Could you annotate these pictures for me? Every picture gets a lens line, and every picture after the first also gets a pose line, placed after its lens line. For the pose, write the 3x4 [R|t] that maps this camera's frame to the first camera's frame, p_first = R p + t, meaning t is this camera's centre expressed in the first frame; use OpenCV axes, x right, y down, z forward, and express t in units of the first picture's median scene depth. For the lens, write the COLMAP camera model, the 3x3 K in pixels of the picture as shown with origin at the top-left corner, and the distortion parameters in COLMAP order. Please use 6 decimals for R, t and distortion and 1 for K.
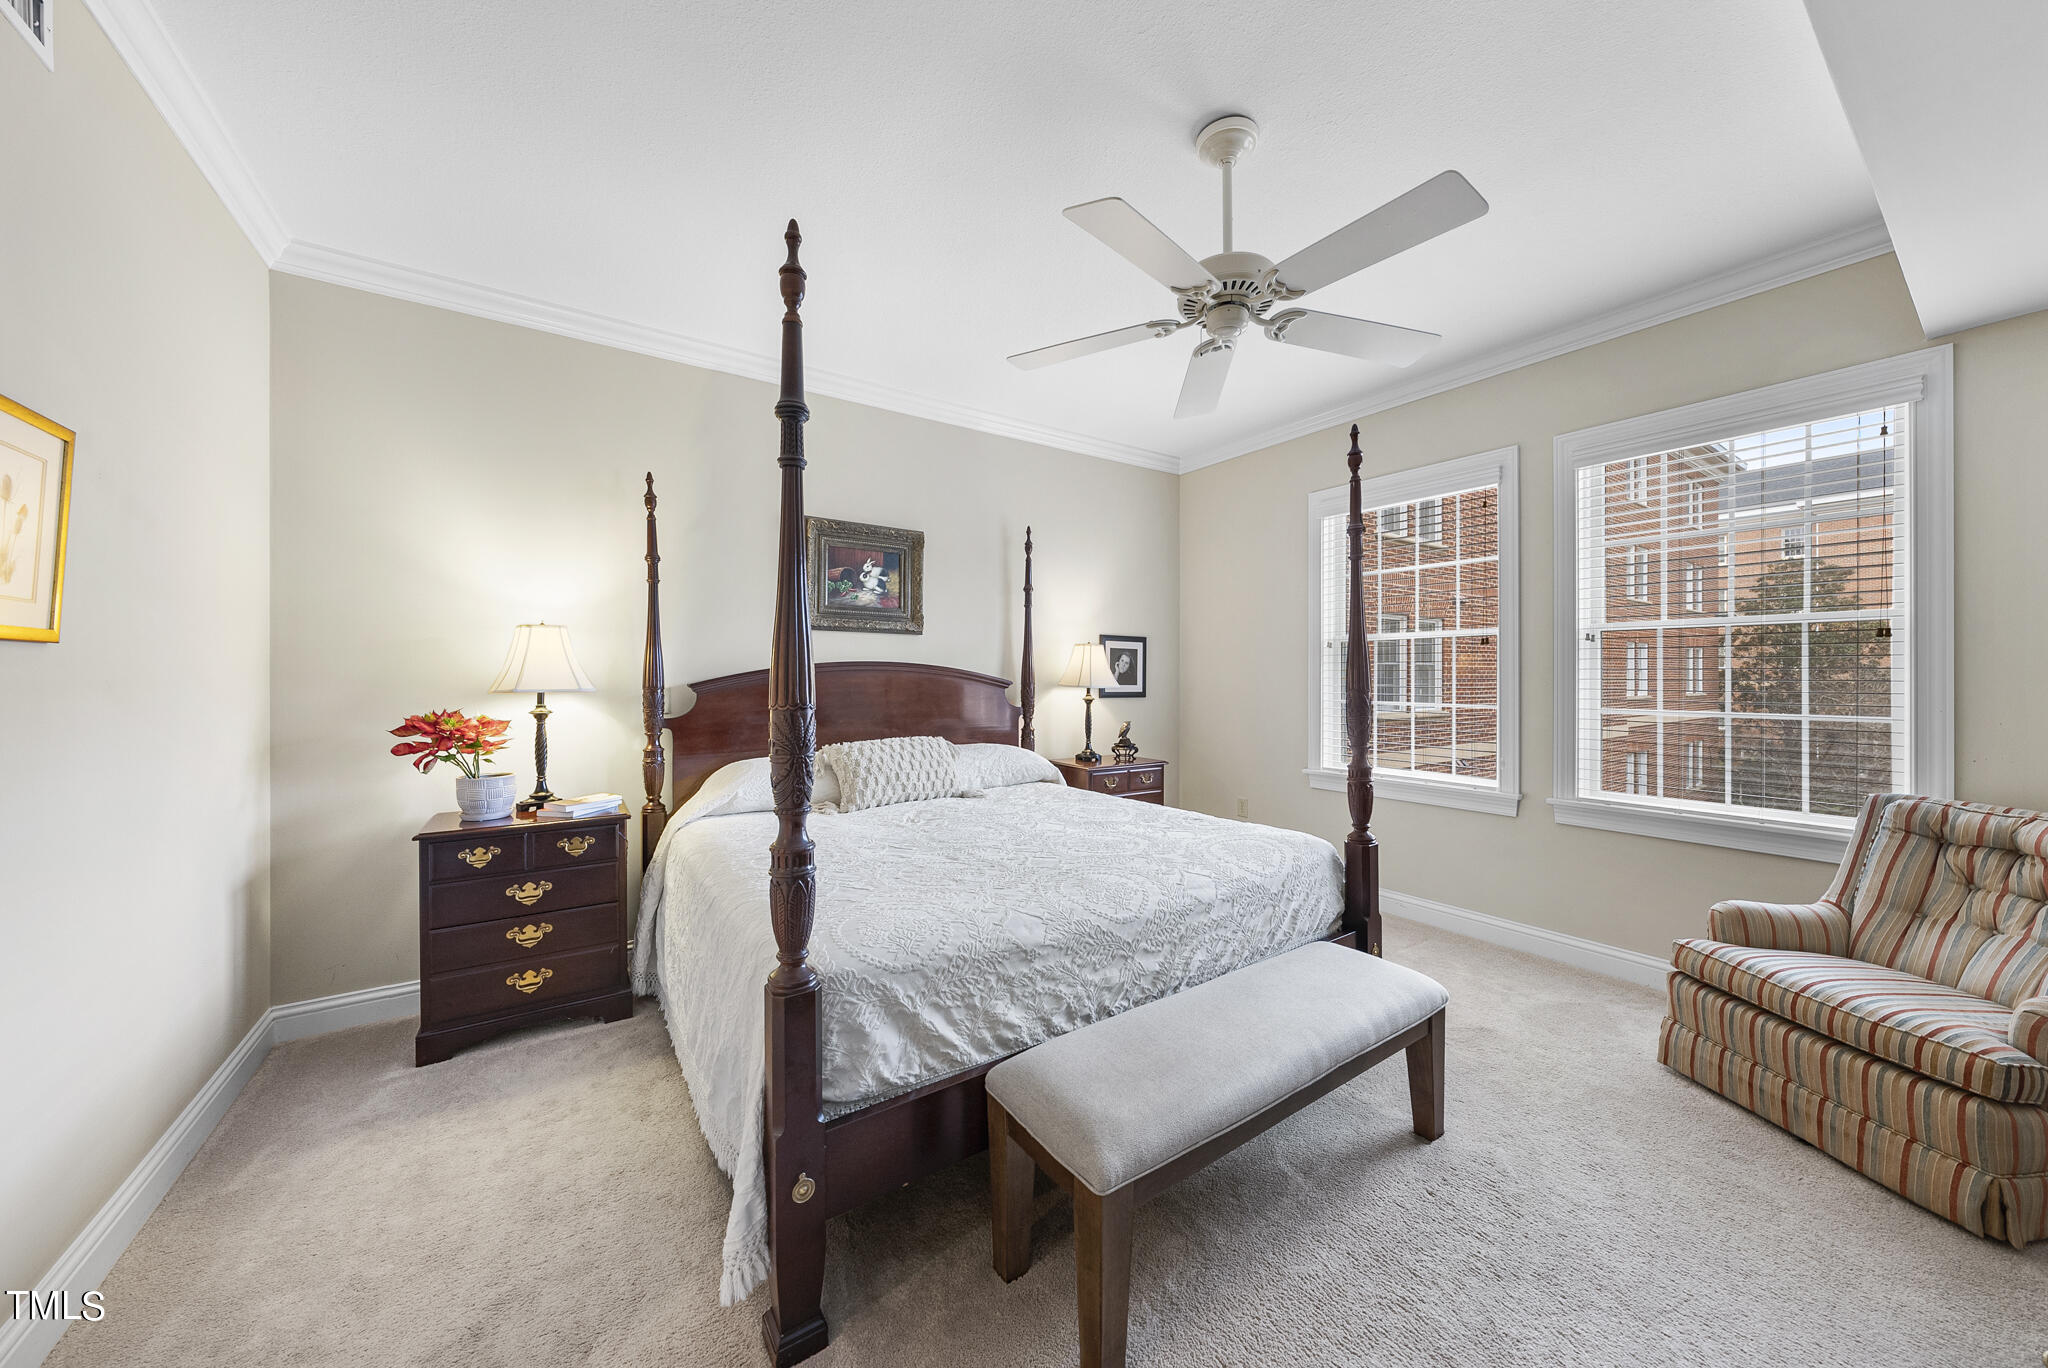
lens RADIAL K [[698.3, 0, 1024.3], [0, 698.3, 682.0], [0, 0, 1]] dist [-0.002175, 0.000235]
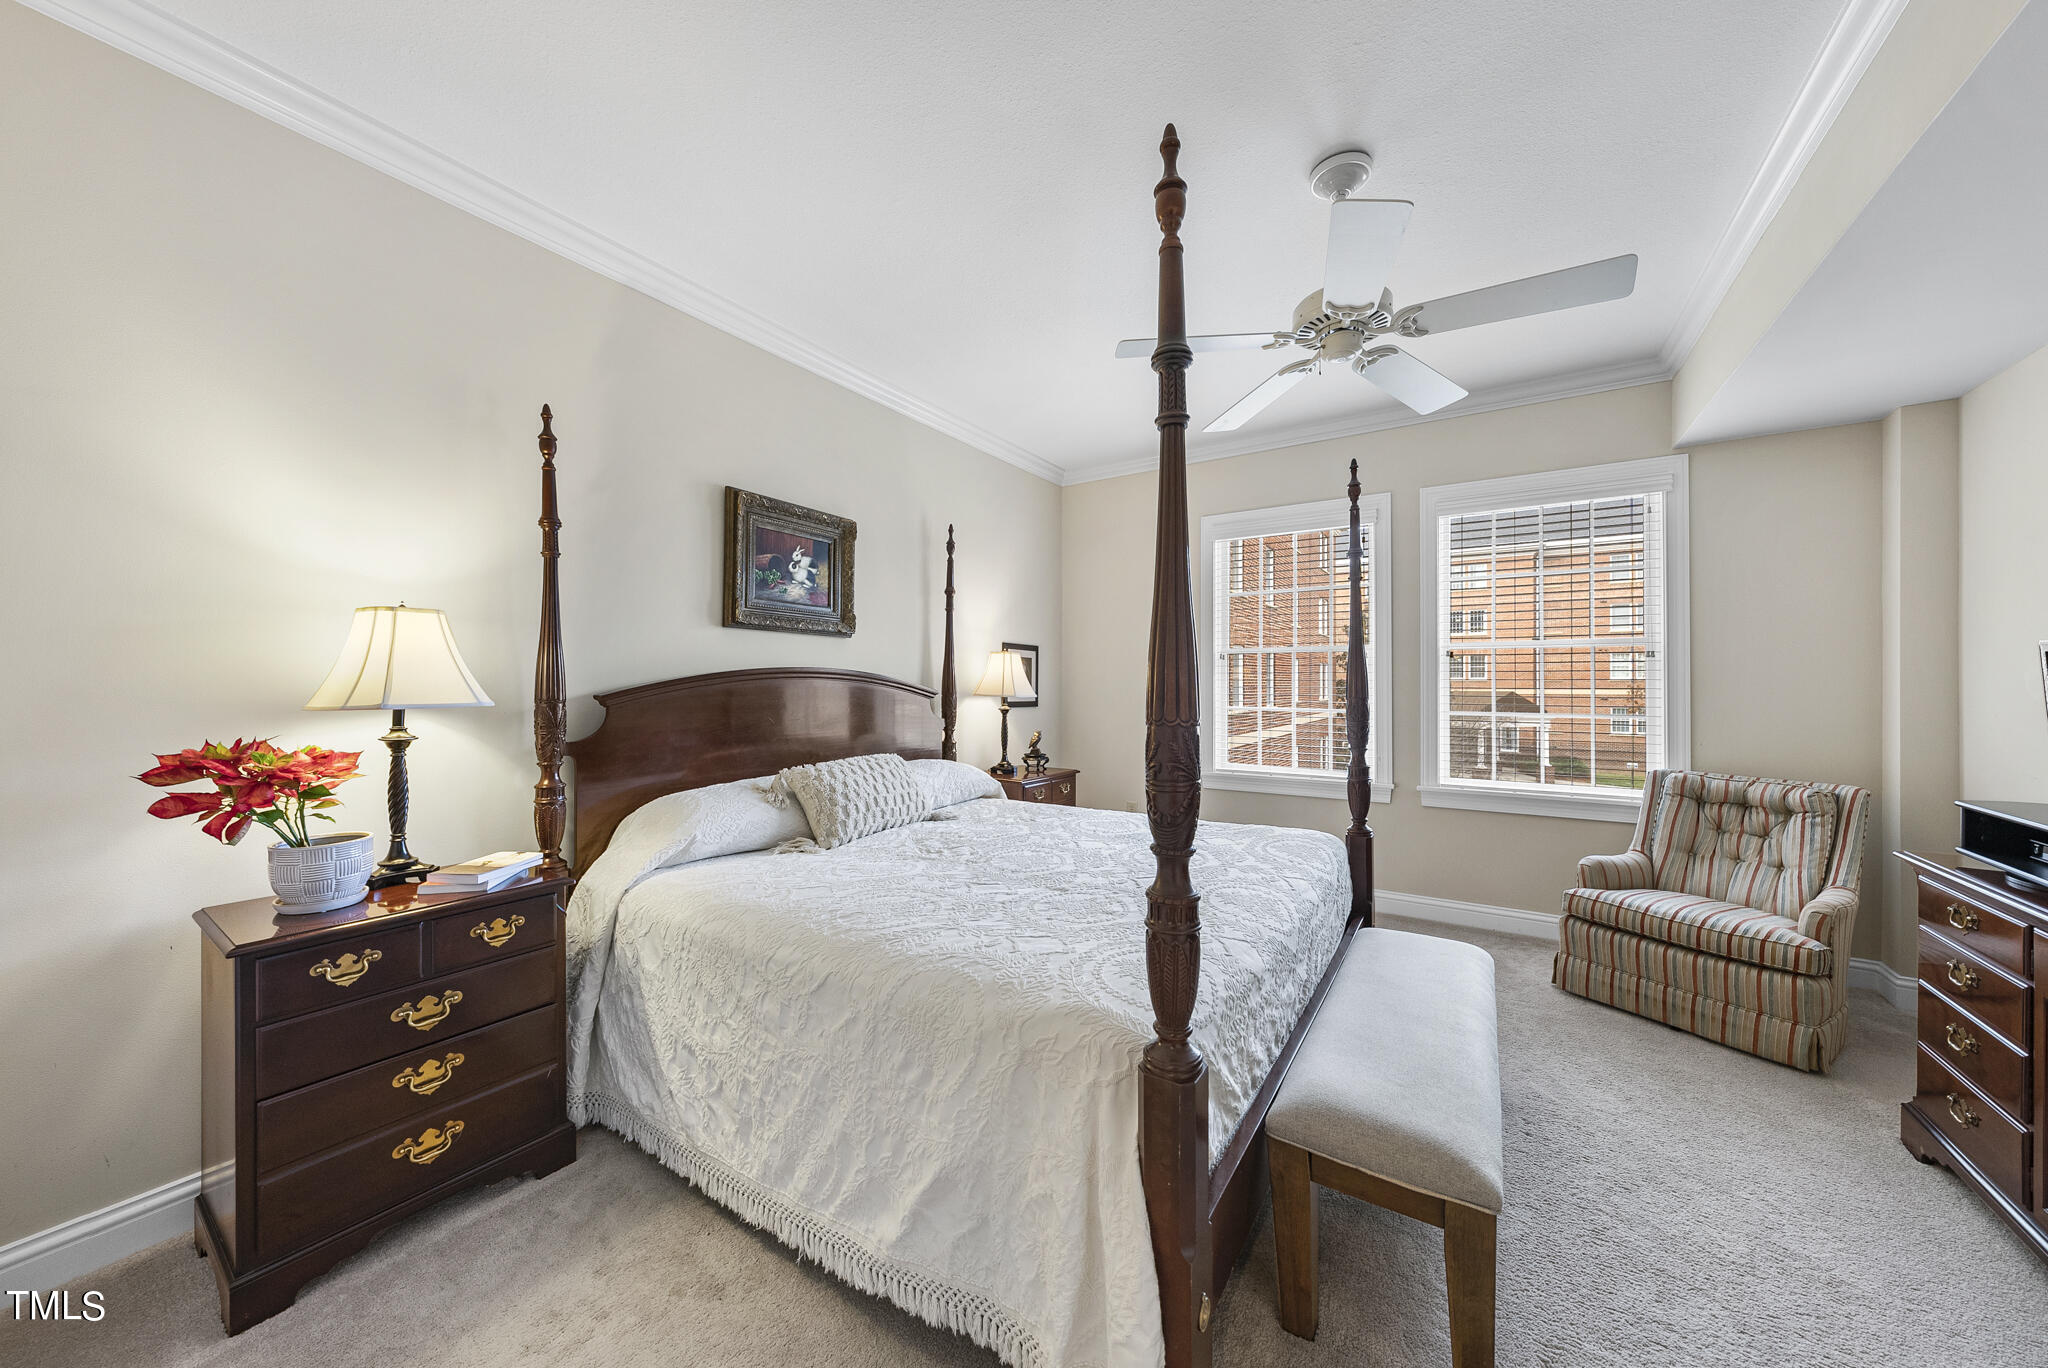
lens RADIAL K [[700.0, 0, 1024.8], [0, 700.0, 687.3], [0, 0, 1]] dist [-0.002504, -0.000172]
pose [[0.925643, -0.000531, 0.378397, -0.414504], [0.002978, 0.999978, -0.005881, 0.000119], [-0.378385, 0.006571, 0.925625, 0.161890]]
